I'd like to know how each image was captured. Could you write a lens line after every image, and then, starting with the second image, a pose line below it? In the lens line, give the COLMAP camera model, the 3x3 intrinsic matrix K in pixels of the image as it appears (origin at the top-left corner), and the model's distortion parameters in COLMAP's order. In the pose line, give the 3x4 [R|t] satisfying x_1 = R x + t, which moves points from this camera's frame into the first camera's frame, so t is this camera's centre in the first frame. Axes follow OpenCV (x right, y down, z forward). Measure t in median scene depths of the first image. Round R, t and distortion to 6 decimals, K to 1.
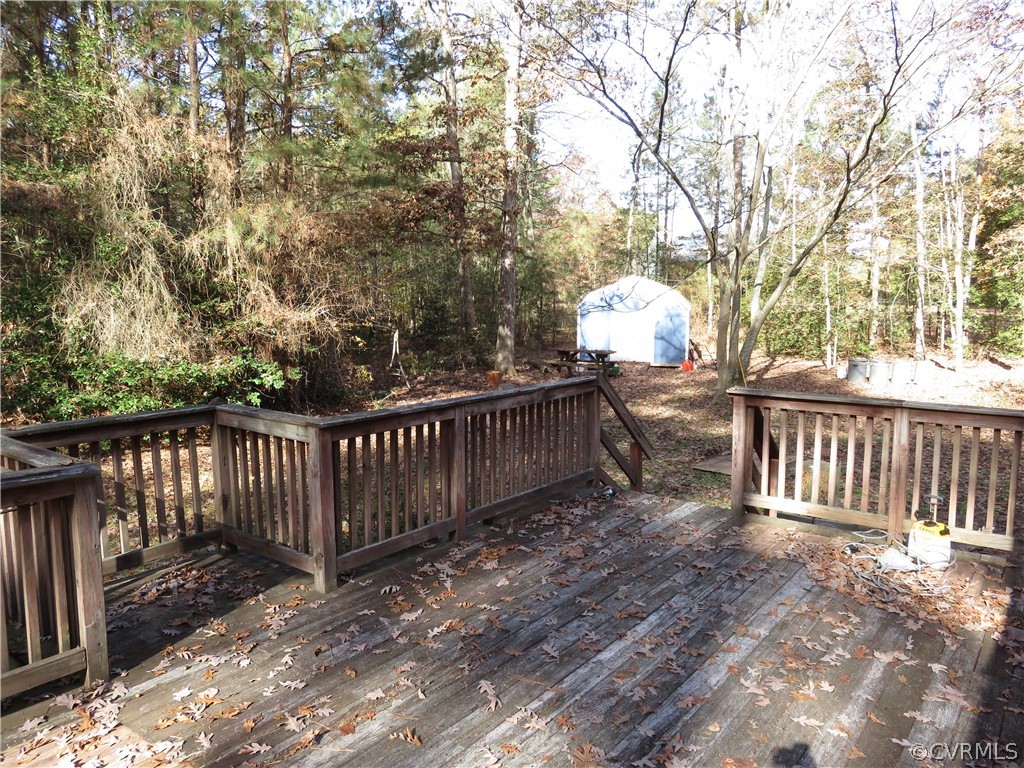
lens RADIAL K [[769.1, 0, 512.0], [0, 769.1, 384.0], [0, 0, 1]] dist [-0.008717, 0.001660]
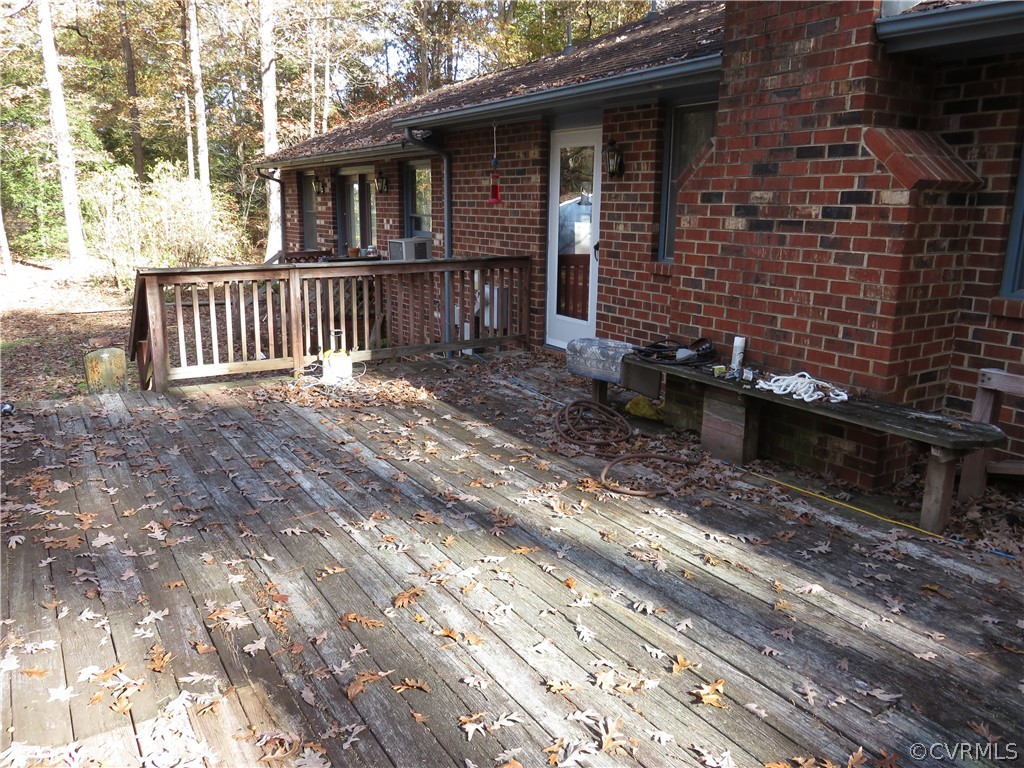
lens RADIAL K [[769.1, 0, 512.0], [0, 769.1, 384.0], [0, 0, 1]] dist [-0.008717, 0.001660]
pose [[0.351270, -0.212098, 0.911934, -0.721063], [0.104622, 0.976795, 0.186884, 0.023553], [-0.930410, 0.029761, 0.365309, 0.272429]]
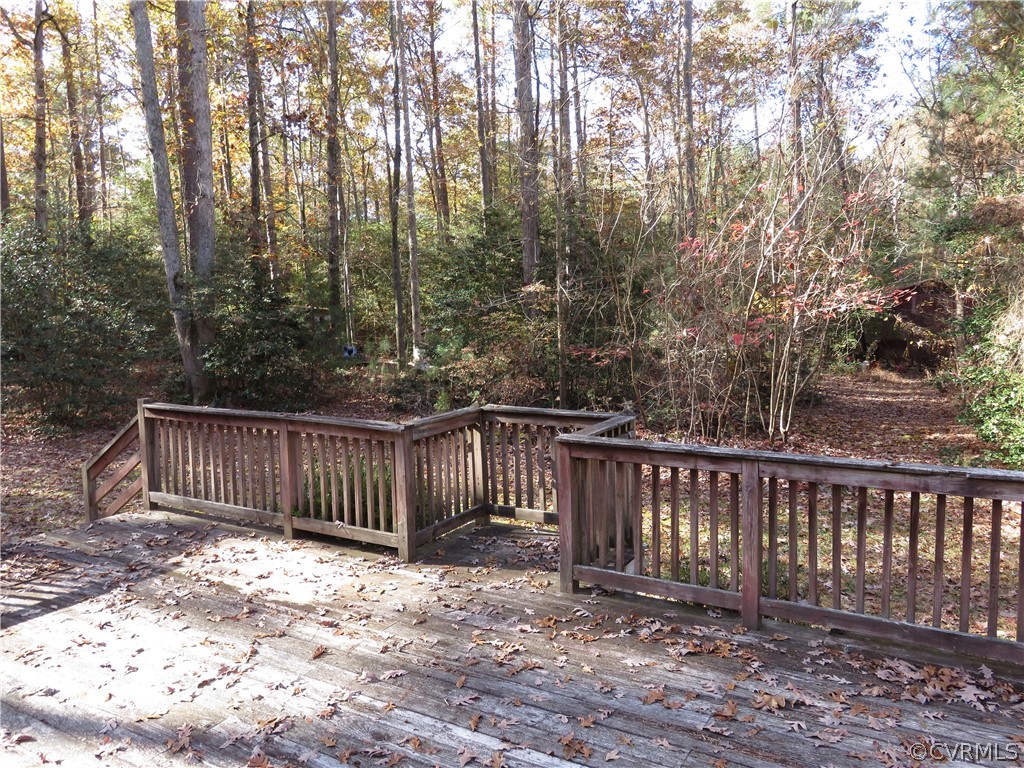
lens RADIAL K [[769.1, 0, 512.0], [0, 769.1, 384.0], [0, 0, 1]] dist [-0.008717, 0.001660]
pose [[0.099612, 0.088140, -0.991115, 0.896761], [-0.103088, 0.991623, 0.077824, -0.112027], [0.989672, 0.094420, 0.107863, 0.853153]]
